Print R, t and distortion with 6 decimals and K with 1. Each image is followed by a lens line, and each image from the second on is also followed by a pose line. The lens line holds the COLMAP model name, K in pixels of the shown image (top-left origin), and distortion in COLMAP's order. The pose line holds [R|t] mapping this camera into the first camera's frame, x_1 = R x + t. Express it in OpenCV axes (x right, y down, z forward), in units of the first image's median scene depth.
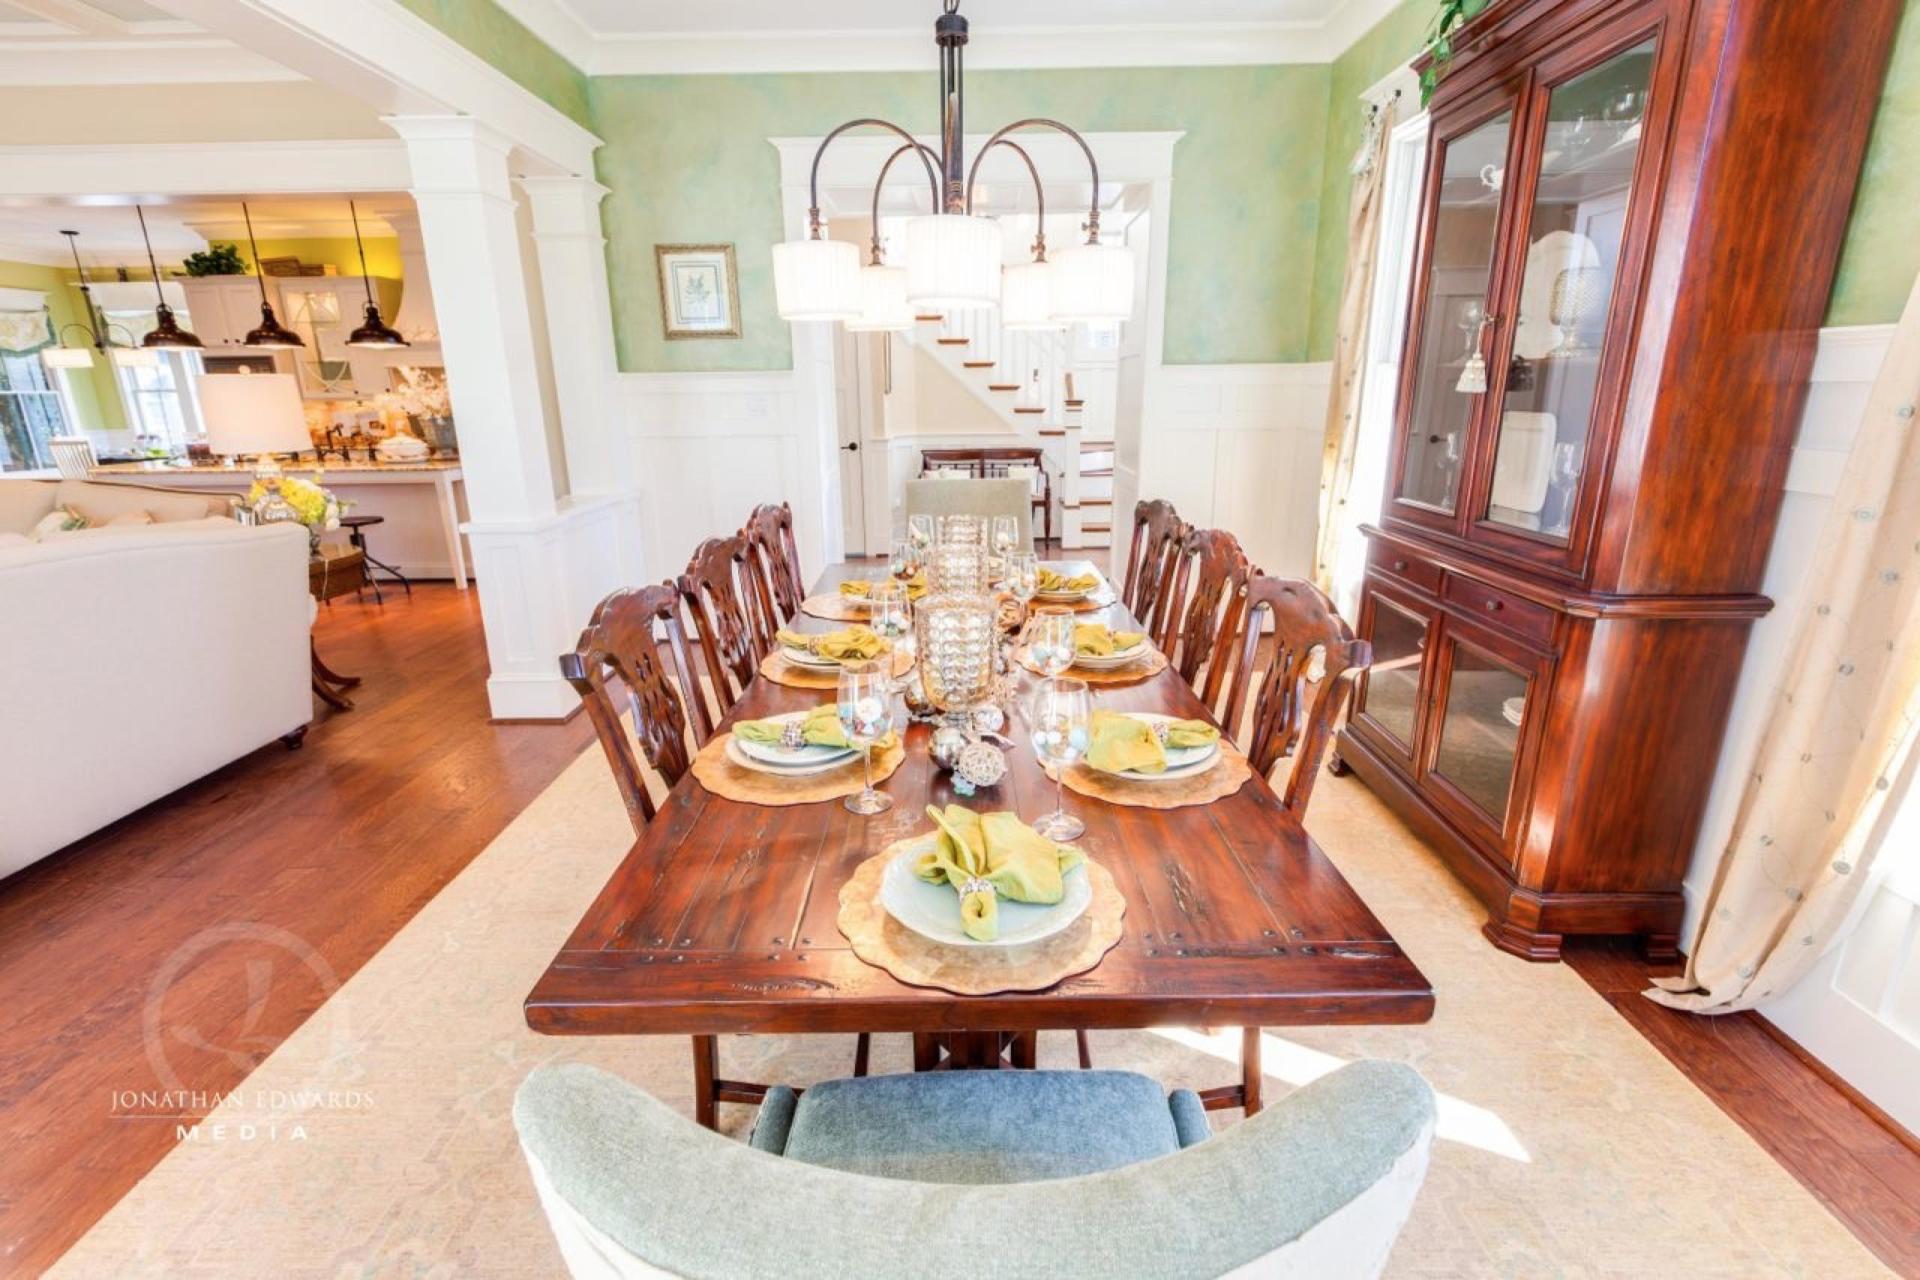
lens RADIAL K [[850.4, 0, 960.5], [0, 850.4, 629.8], [0, 0, 1]] dist [-0.000046, -0.000036]
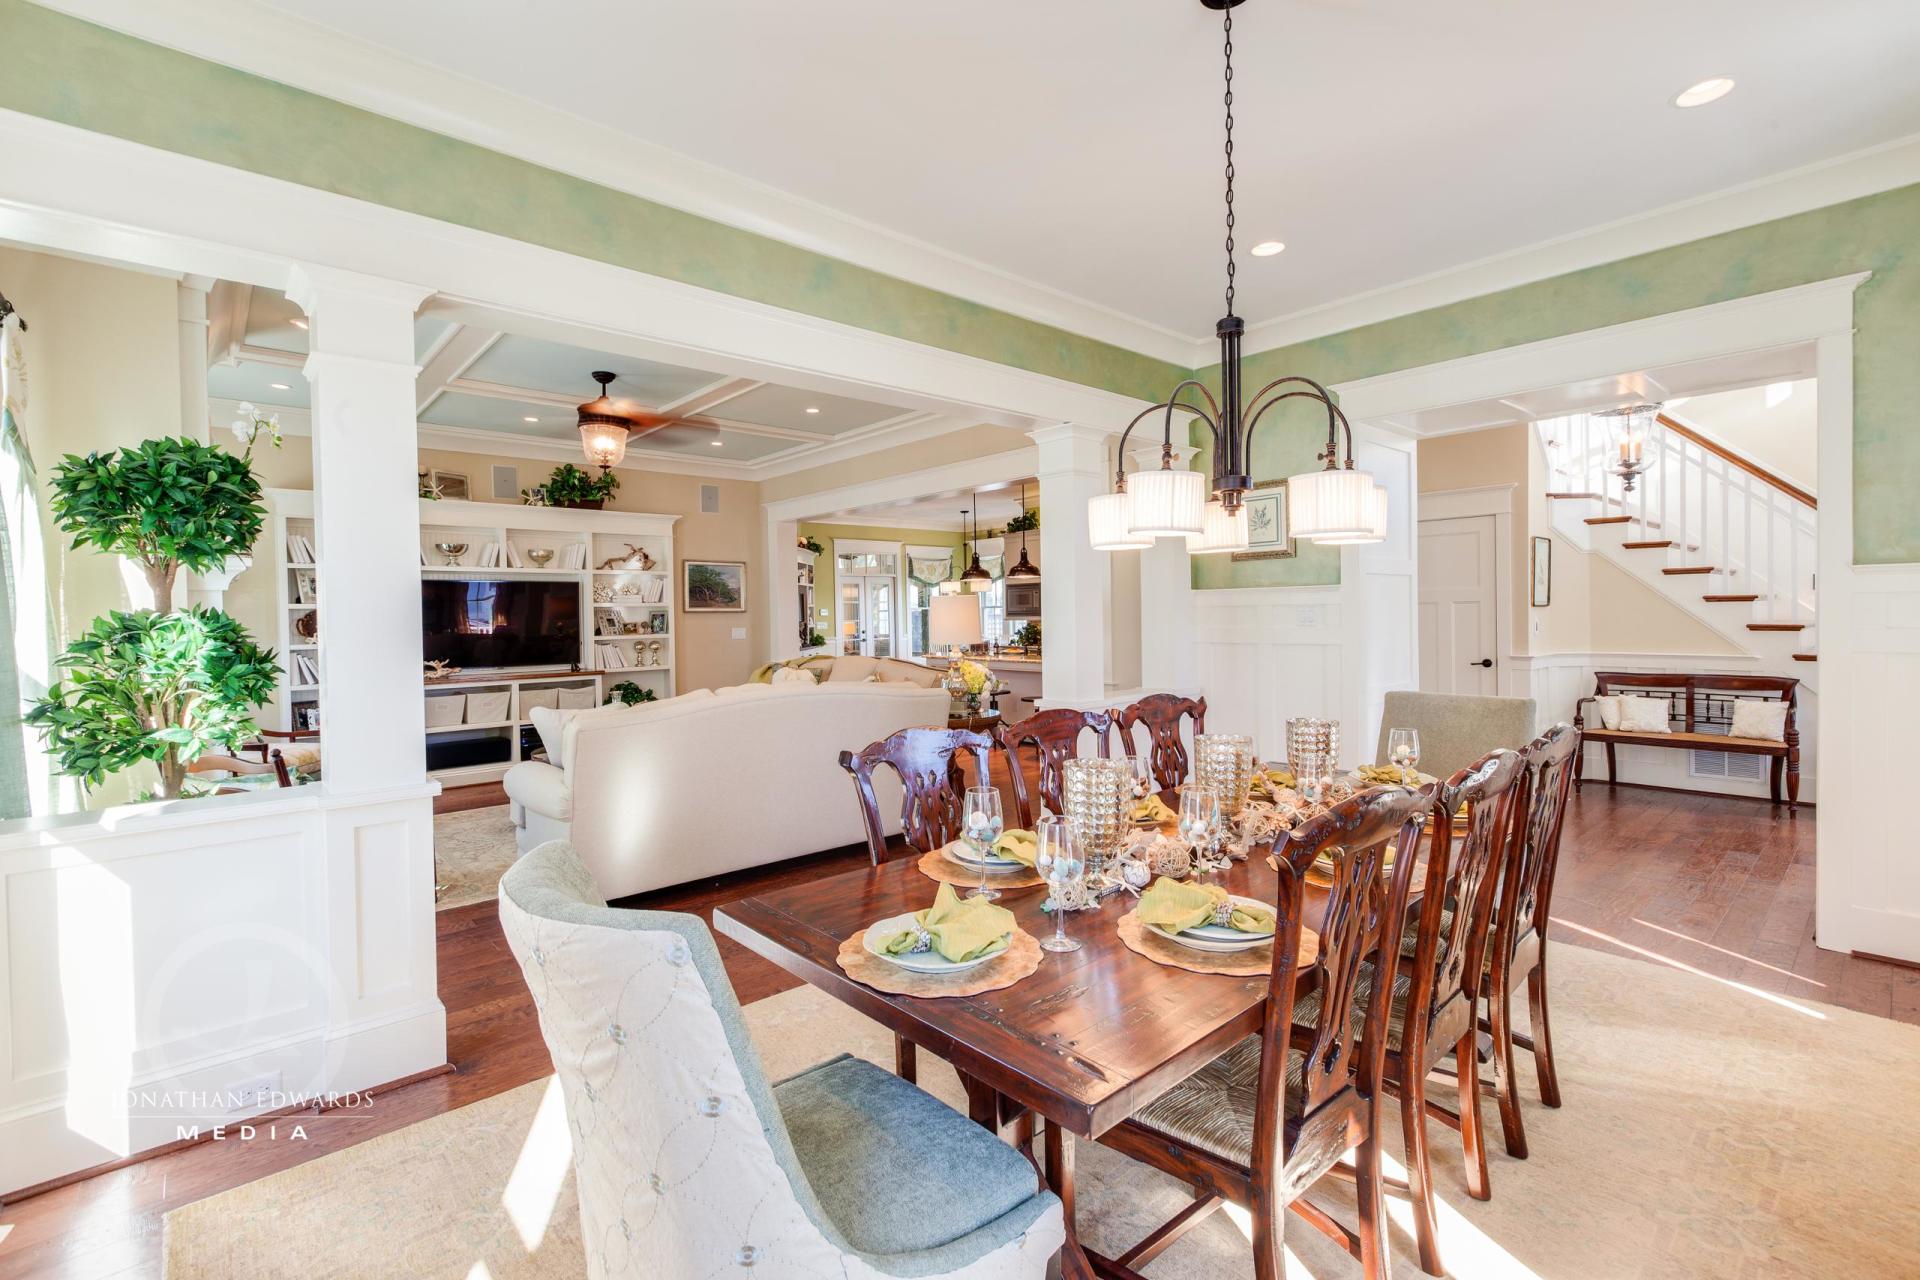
lens RADIAL K [[850.4, 0, 946.9], [0, 850.4, 630.3], [0, 0, 1]] dist [-0.000046, -0.000036]
pose [[0.659835, 0.017398, -0.751209, 0.265791], [-0.199494, 0.967910, -0.152812, 0.005140], [0.724444, 0.250693, 0.642132, -0.005249]]
